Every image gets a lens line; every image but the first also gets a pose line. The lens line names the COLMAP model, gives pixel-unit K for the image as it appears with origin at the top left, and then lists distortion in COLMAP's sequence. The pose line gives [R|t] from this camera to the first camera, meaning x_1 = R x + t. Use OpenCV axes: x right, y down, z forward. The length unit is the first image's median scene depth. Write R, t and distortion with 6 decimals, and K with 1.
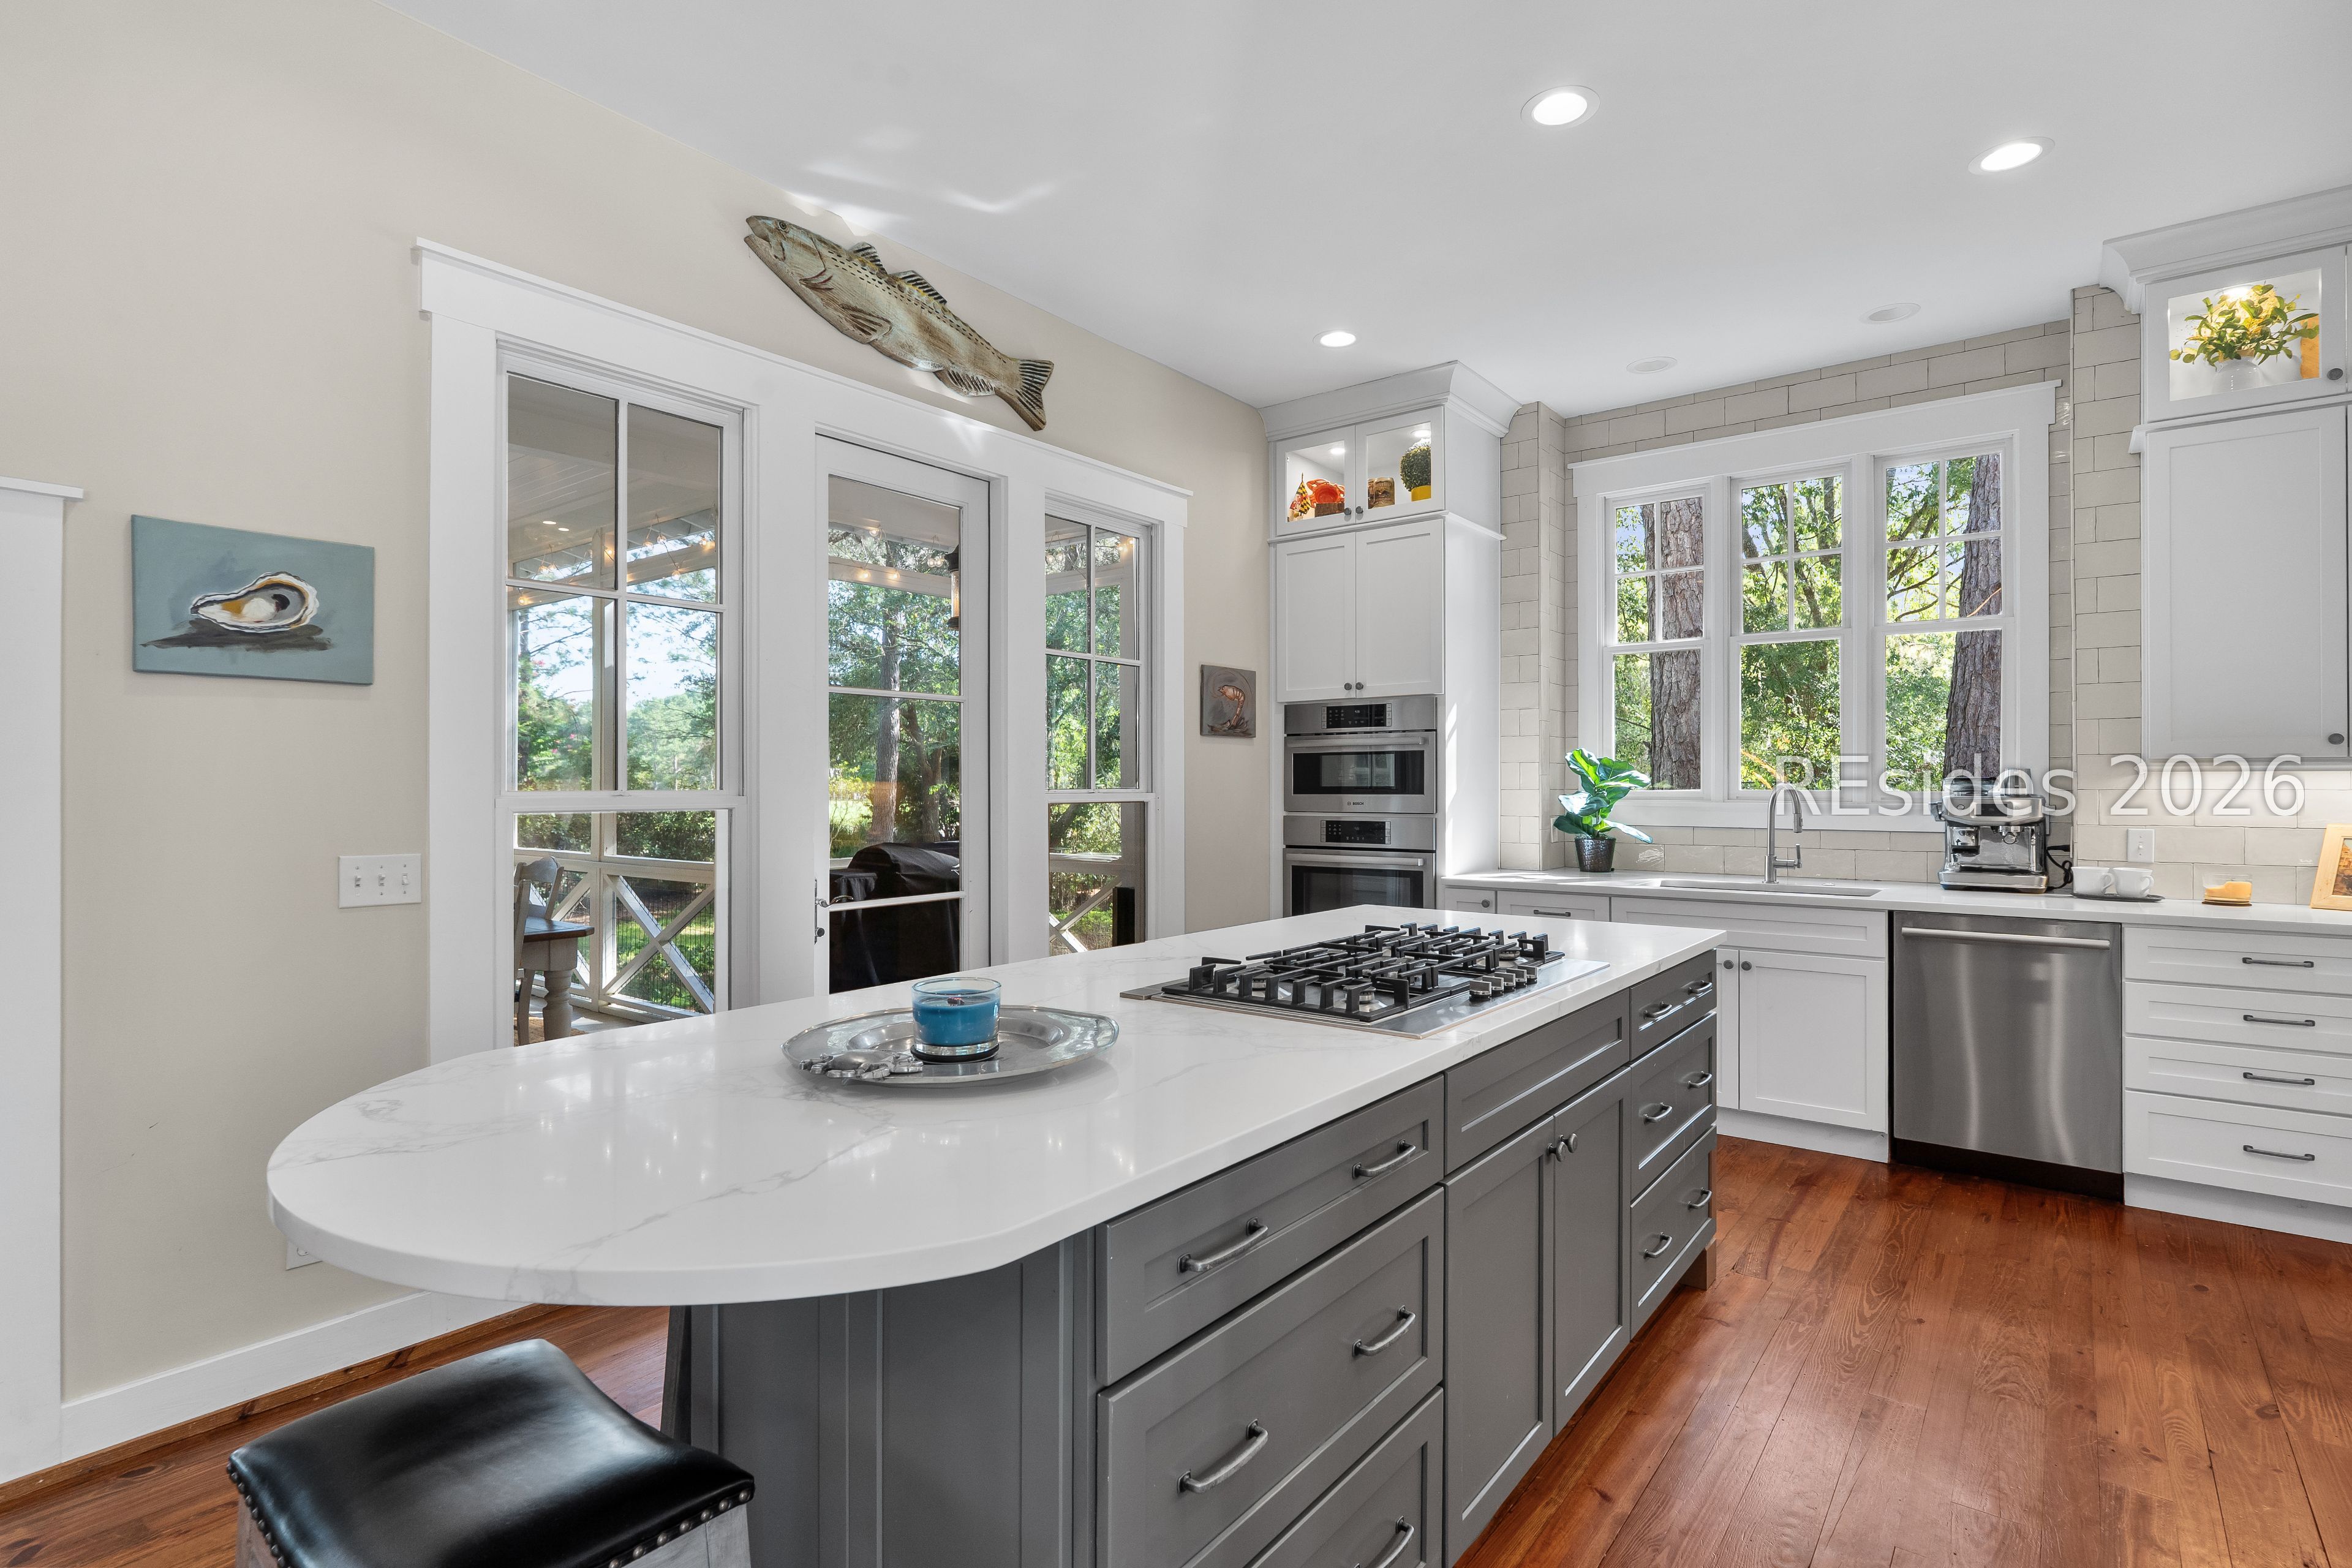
lens RADIAL K [[1158.2, 0, 1176.0], [0, 1158.2, 784.0], [0, 0, 1]] dist [0.000109, 0.000041]
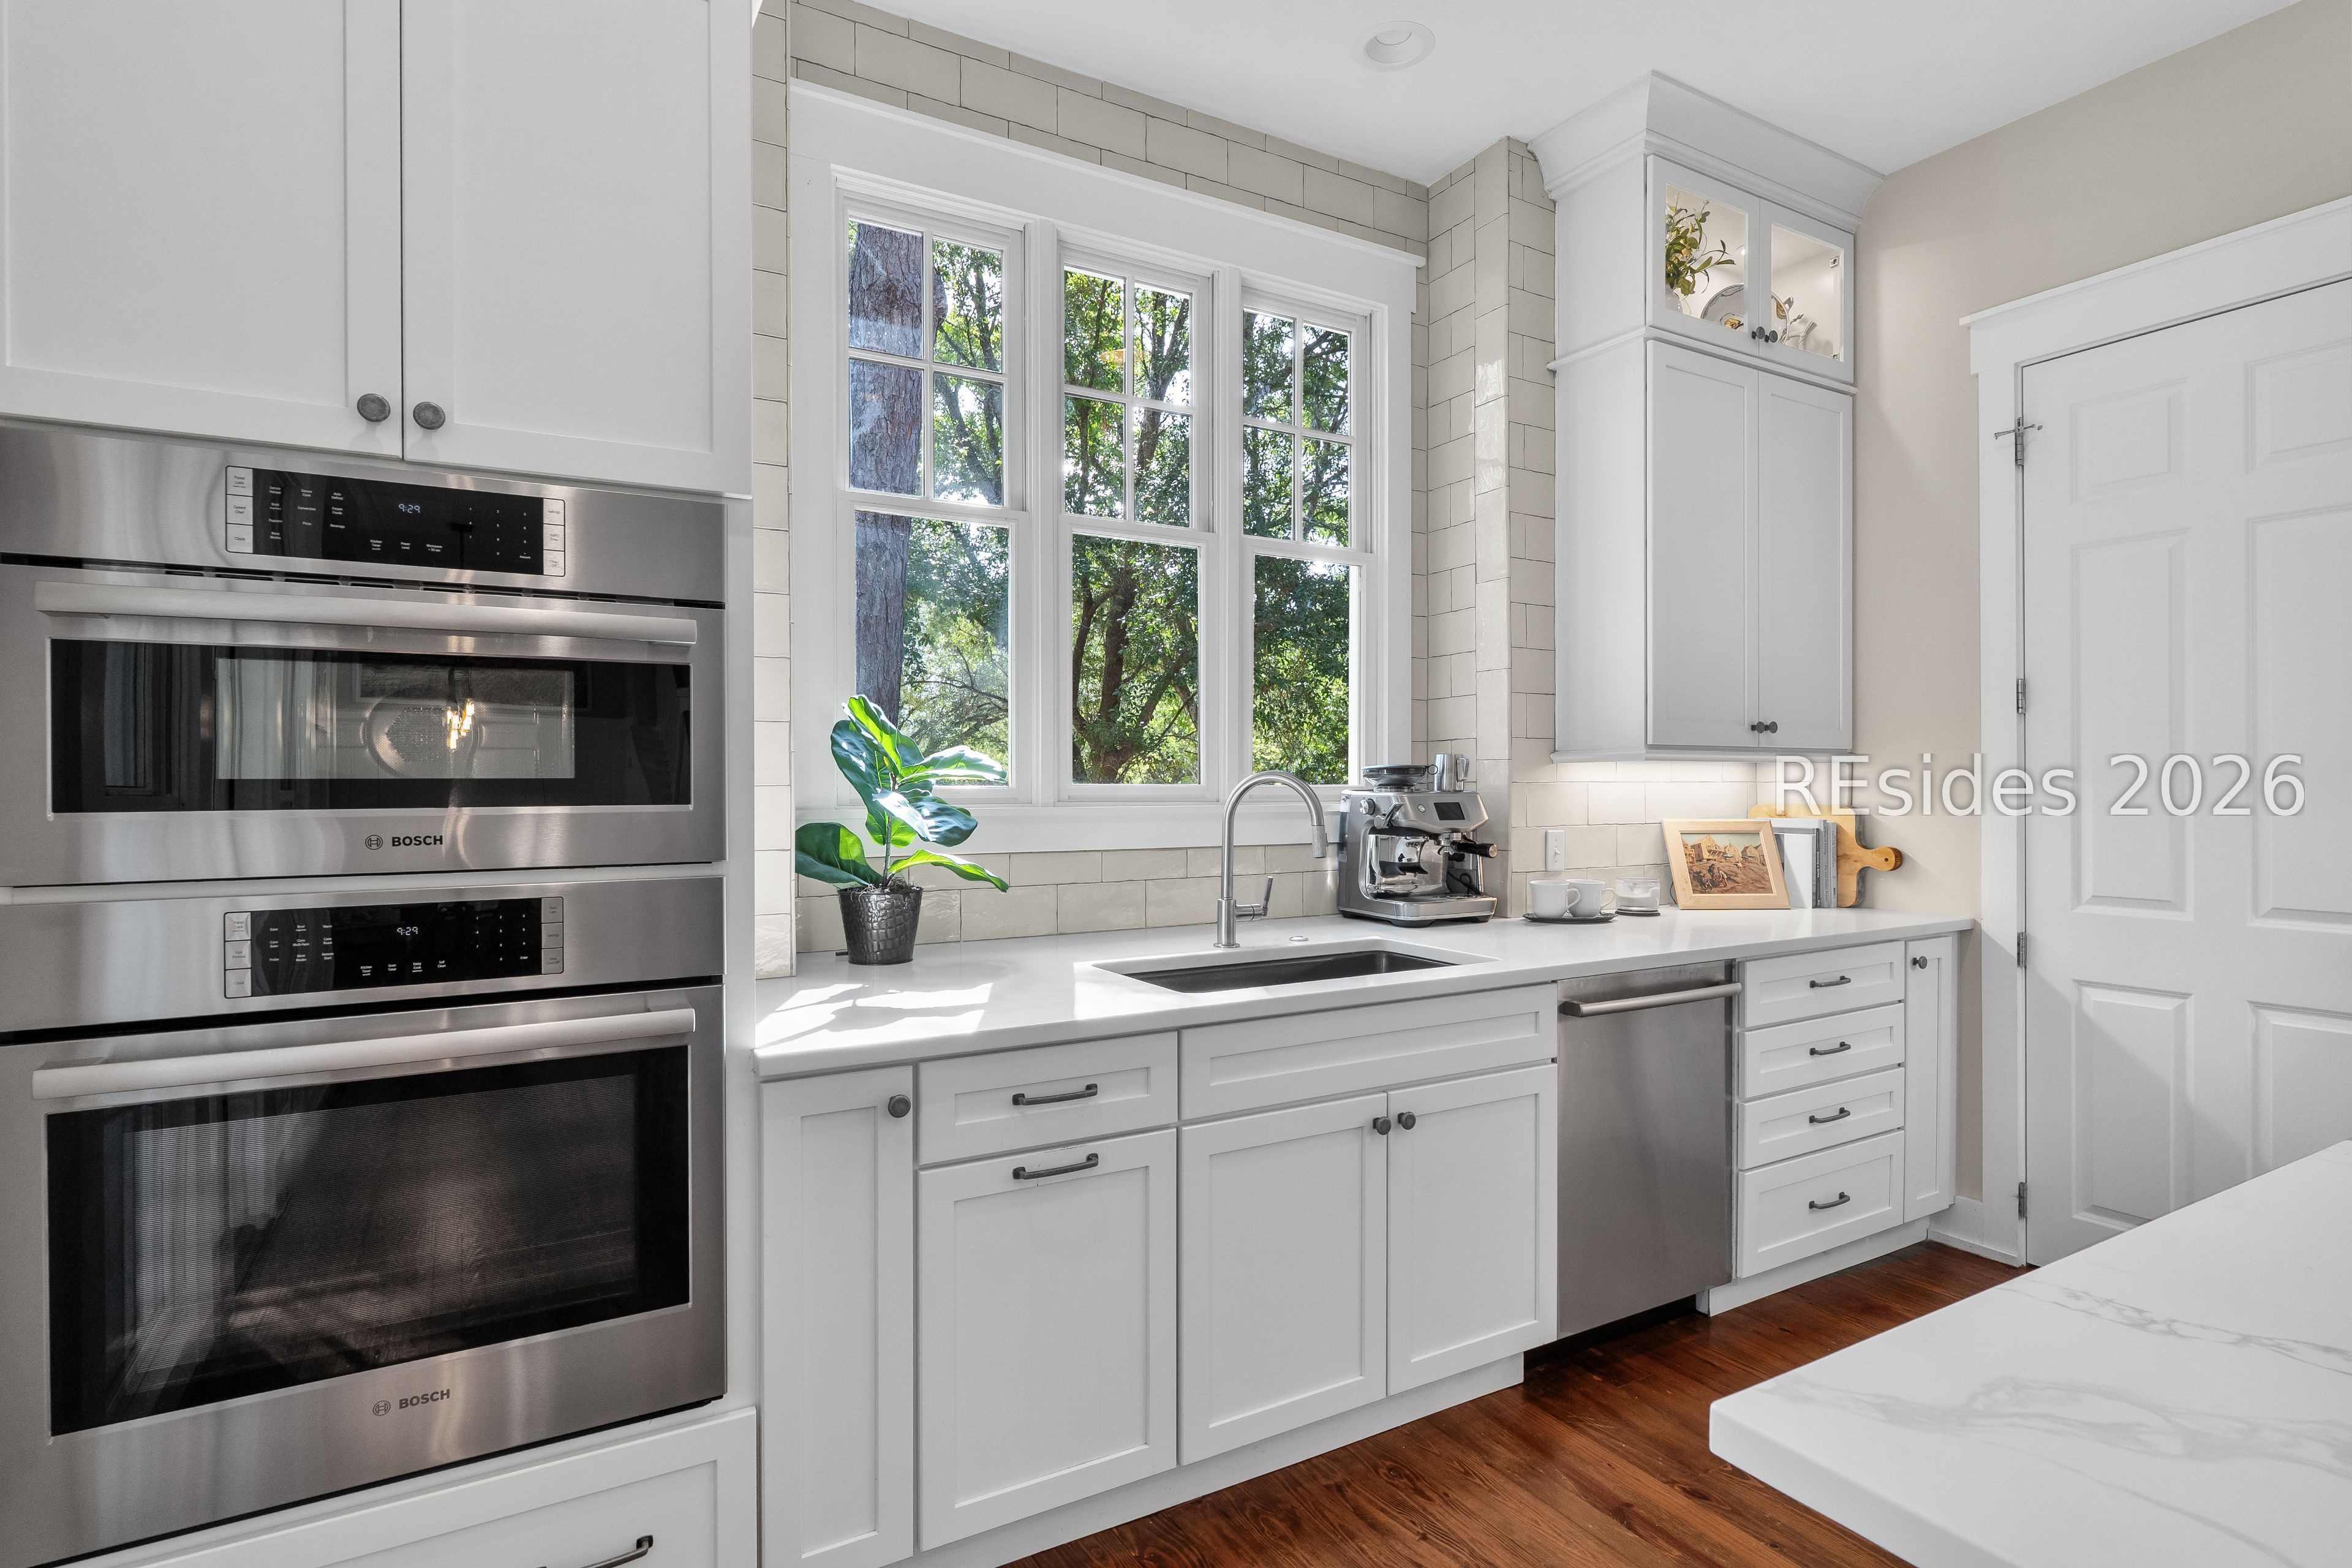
lens RADIAL K [[1191.1, 0, 1176.0], [0, 1191.1, 784.0], [0, 0, 1]] dist [-0.002625, -0.000341]
pose [[0.379530, -0.003837, 0.925171, -0.038577], [-0.001496, 0.999988, 0.004761, 0.001879], [-0.925178, -0.003191, 0.379520, 0.750946]]
